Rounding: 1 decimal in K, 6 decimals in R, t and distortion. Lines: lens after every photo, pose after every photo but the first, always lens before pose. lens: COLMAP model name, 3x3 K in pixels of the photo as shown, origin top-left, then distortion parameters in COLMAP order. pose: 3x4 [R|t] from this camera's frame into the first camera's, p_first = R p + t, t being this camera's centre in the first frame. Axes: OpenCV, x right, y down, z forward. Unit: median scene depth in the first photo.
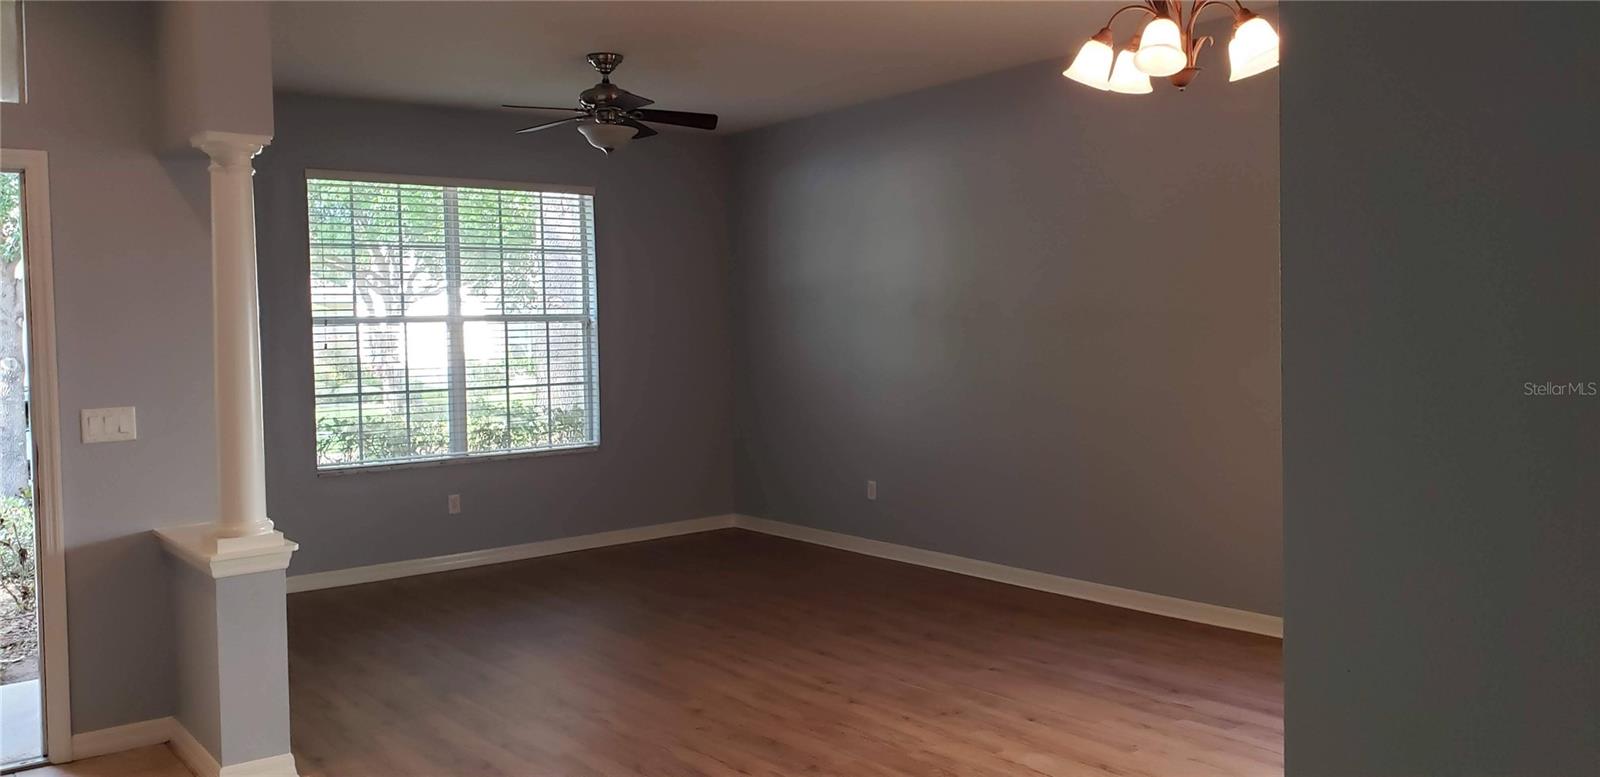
lens RADIAL K [[1317.1, 0, 800.9], [0, 1317.1, 387.7], [0, 0, 1]] dist [0.113713, -0.053014]
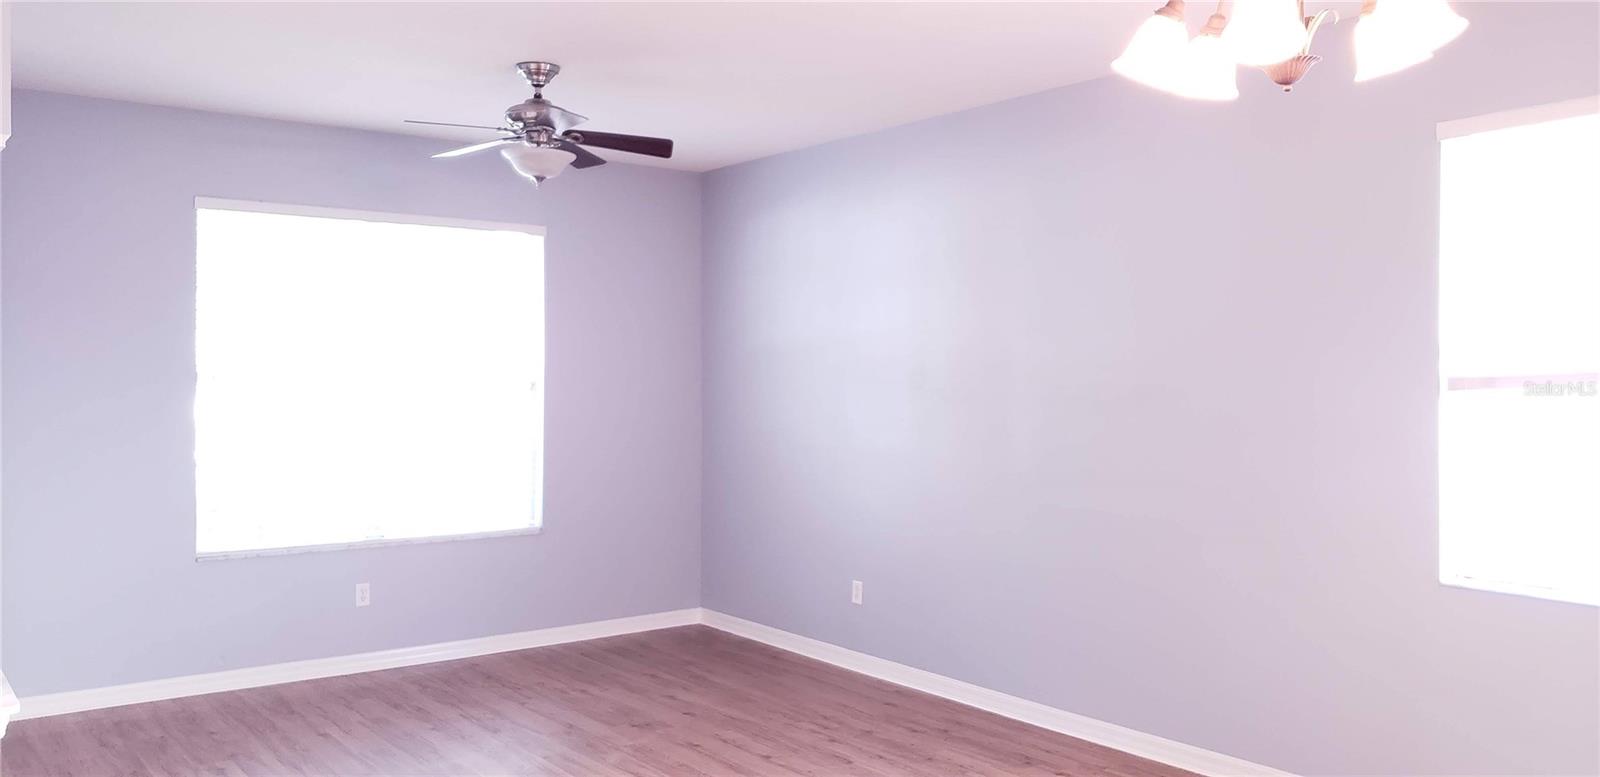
lens RADIAL K [[1317.1, 0, 796.0], [0, 1317.1, 376.2], [0, 0, 1]] dist [0.113713, -0.053014]
pose [[0.999611, 0.024560, -0.013250, 0.027872], [-0.025168, 0.998540, -0.047794, -0.022342], [0.012057, 0.048109, 0.998769, 0.188765]]
